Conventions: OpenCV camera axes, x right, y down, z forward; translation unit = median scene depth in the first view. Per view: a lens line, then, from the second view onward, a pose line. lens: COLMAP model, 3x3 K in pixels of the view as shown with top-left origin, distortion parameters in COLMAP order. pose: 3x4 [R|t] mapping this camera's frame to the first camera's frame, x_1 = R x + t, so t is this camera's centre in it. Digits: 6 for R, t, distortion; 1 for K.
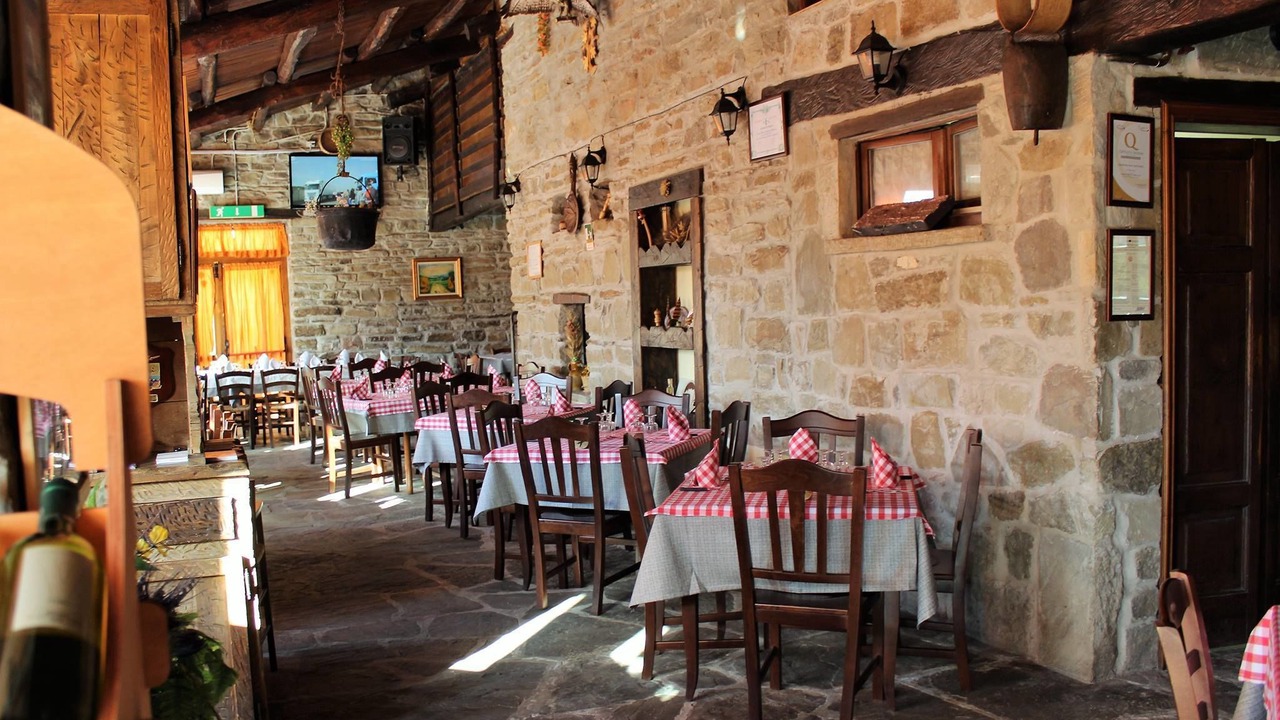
lens RADIAL K [[1166.0, 0, 640.0], [0, 1166.0, 360.0], [0, 0, 1]] dist [-0.160138, 0.002884]
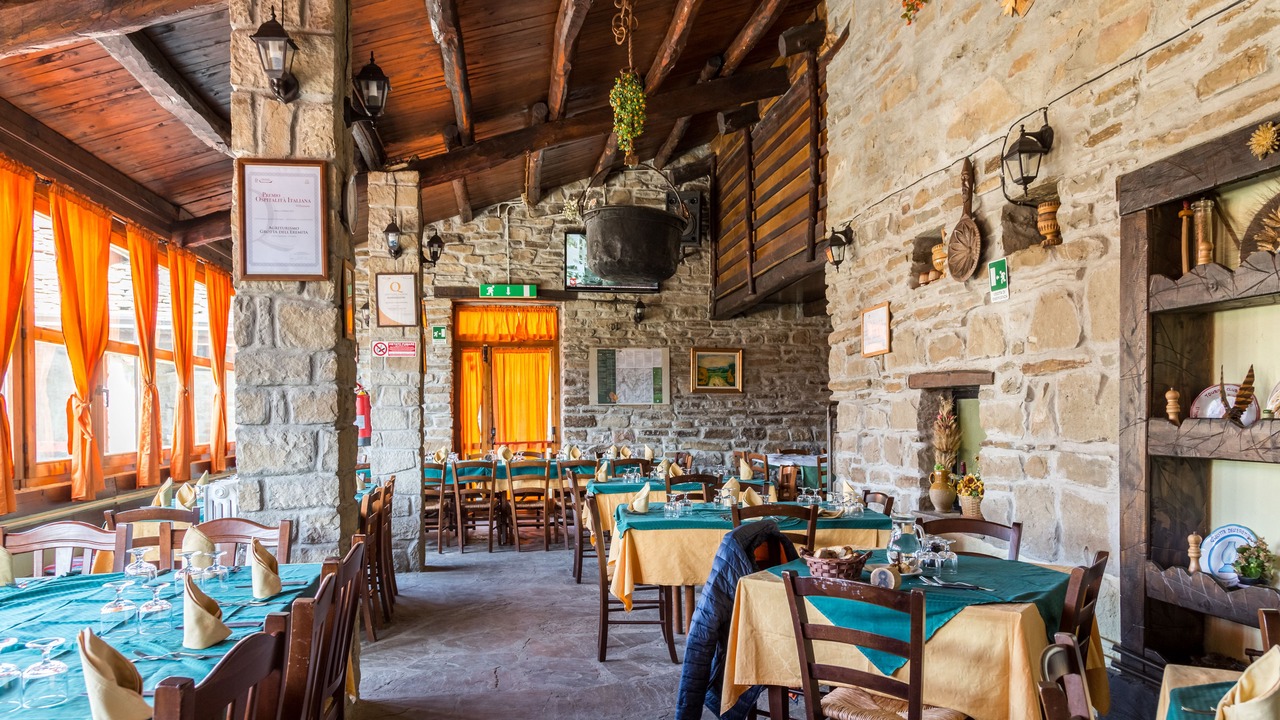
lens RADIAL K [[1128.3, 0, 640.0], [0, 1128.3, 360.0], [0, 0, 1]] dist [-0.007373, 0.008014]
pose [[0.973252, 0.023171, -0.228568, -0.030906], [-0.043306, 0.995569, -0.083472, -0.000410], [0.225621, 0.091138, 0.969943, 0.116909]]
